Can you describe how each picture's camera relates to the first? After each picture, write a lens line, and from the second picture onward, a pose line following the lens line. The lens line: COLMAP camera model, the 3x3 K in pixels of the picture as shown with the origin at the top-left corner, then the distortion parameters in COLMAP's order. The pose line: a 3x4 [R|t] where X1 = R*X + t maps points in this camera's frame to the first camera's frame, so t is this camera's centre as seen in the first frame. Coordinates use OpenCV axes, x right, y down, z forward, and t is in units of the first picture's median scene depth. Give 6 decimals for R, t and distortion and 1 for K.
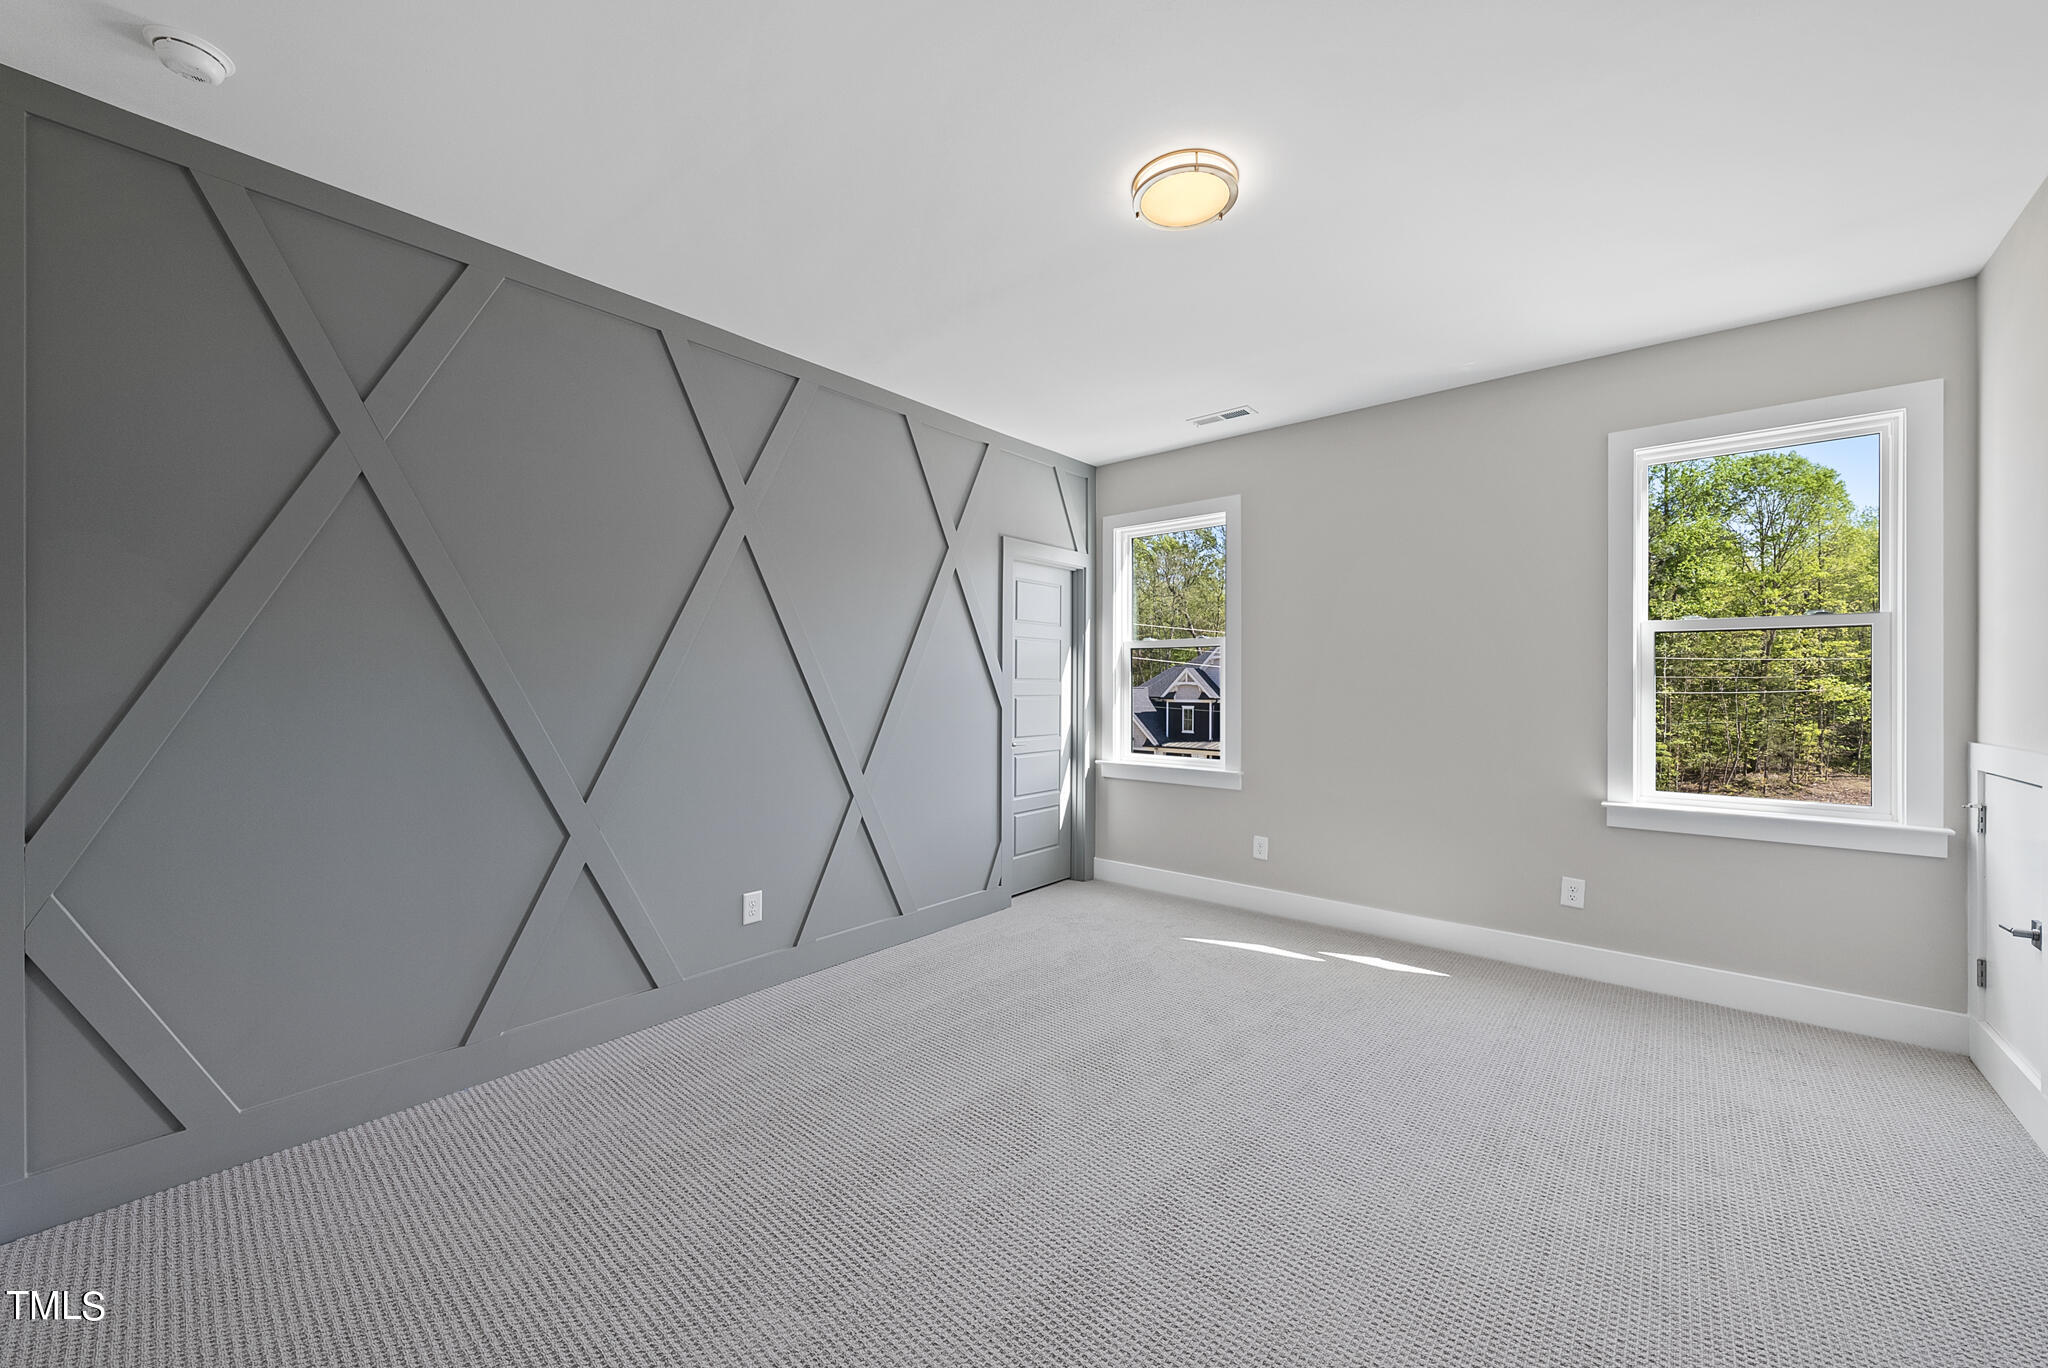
lens RADIAL K [[759.8, 0, 1024.0], [0, 759.8, 684.0], [0, 0, 1]] dist [0.000291, -0.000005]
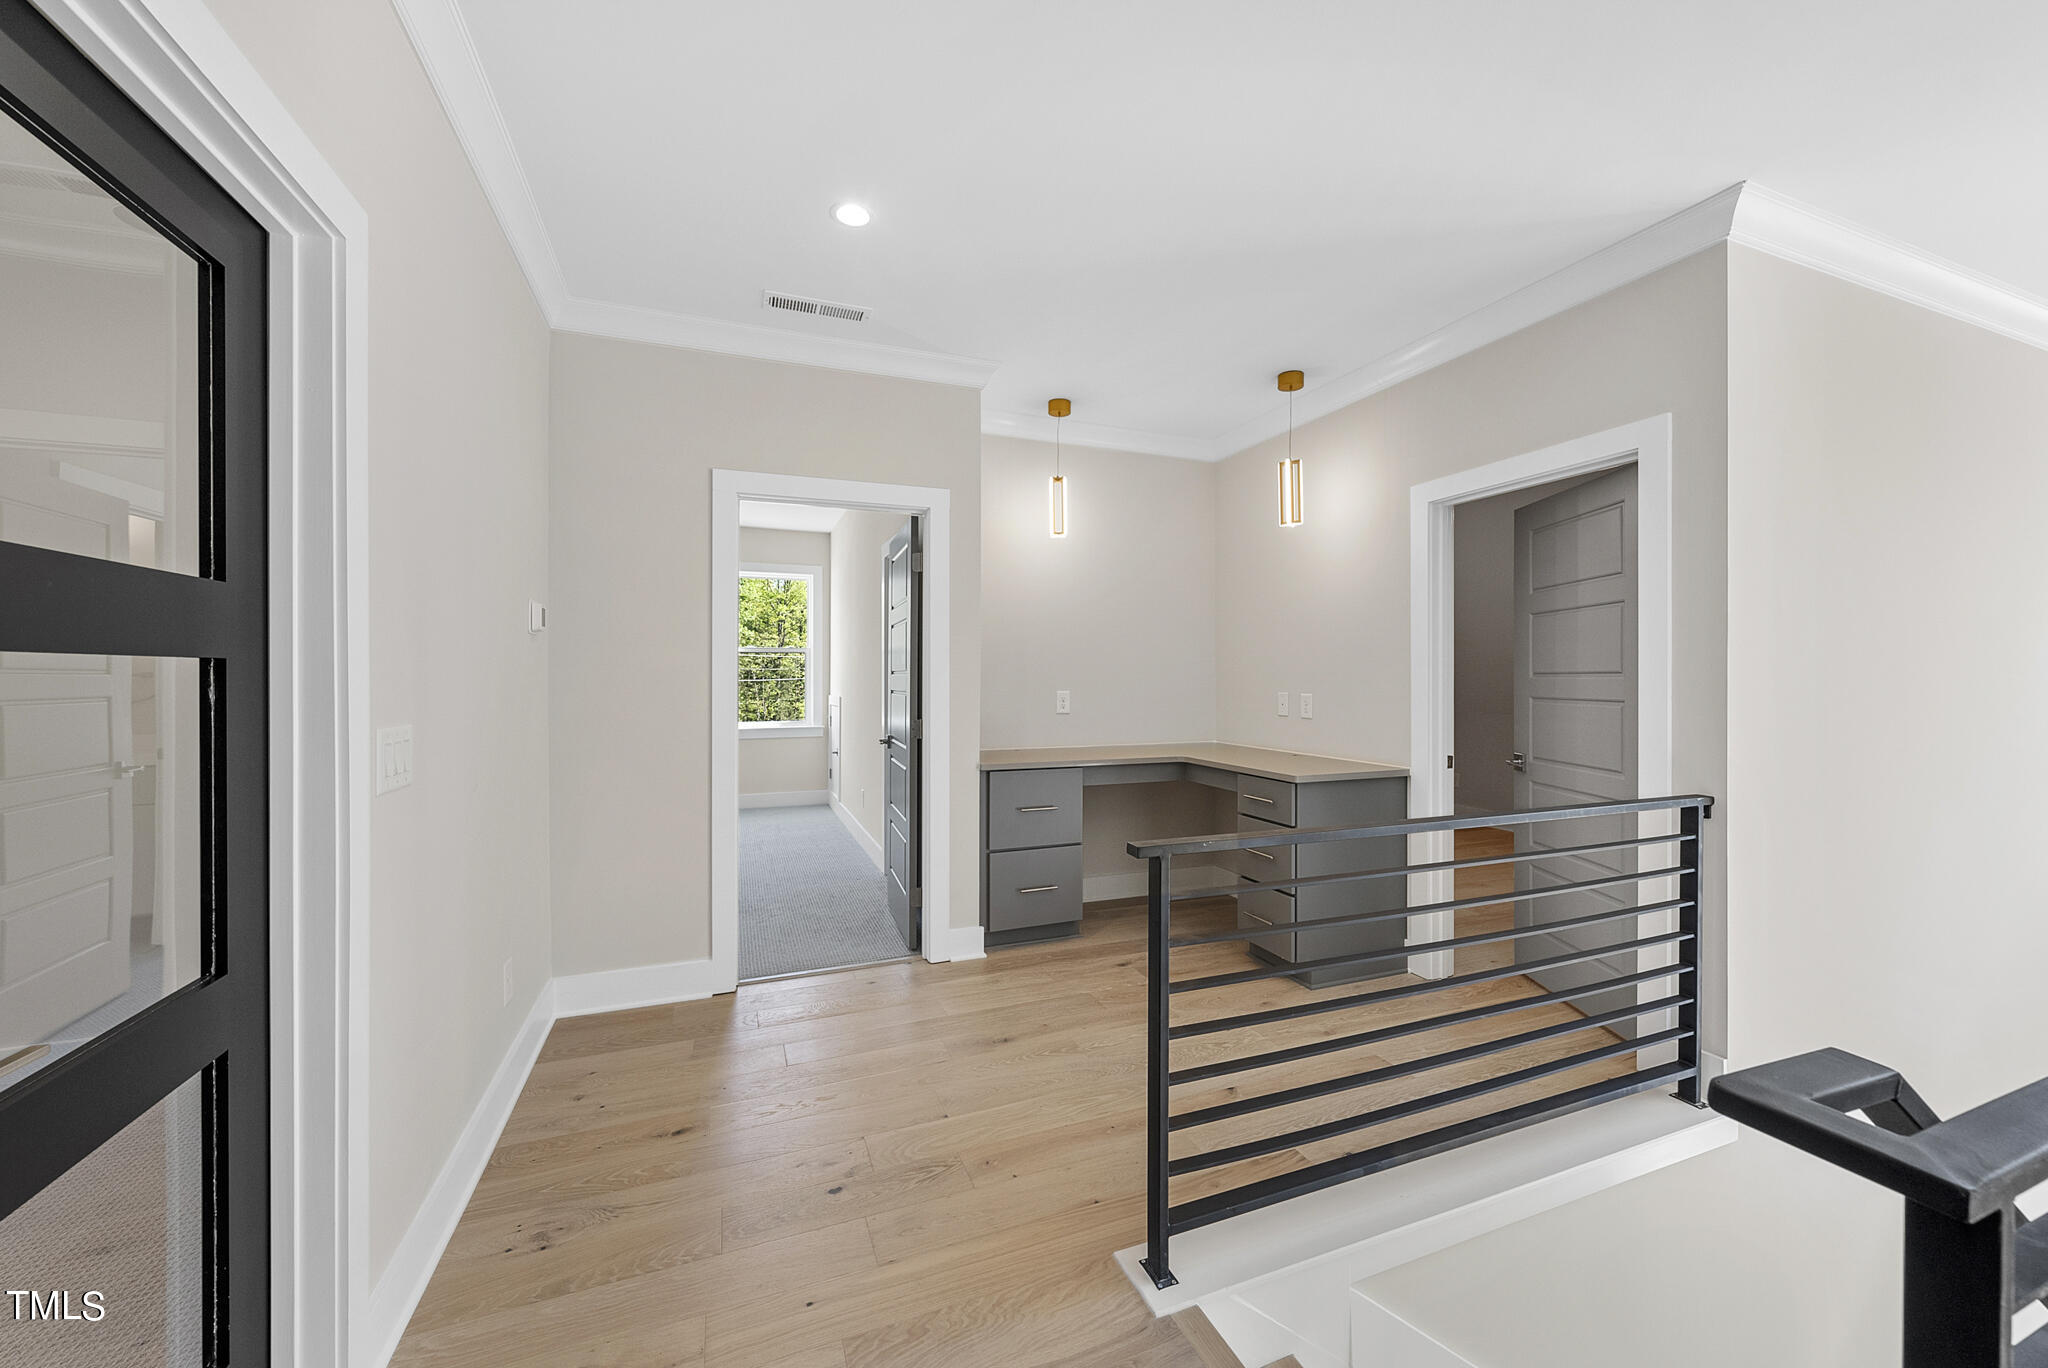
lens RADIAL K [[759.8, 0, 1024.0], [0, 759.8, 684.0], [0, 0, 1]] dist [0.000291, -0.000005]
pose [[0.467908, -0.009331, 0.883728, -0.874628], [-0.003150, 0.999920, 0.012226, -0.002755], [-0.883772, -0.008504, 0.467841, -0.920555]]
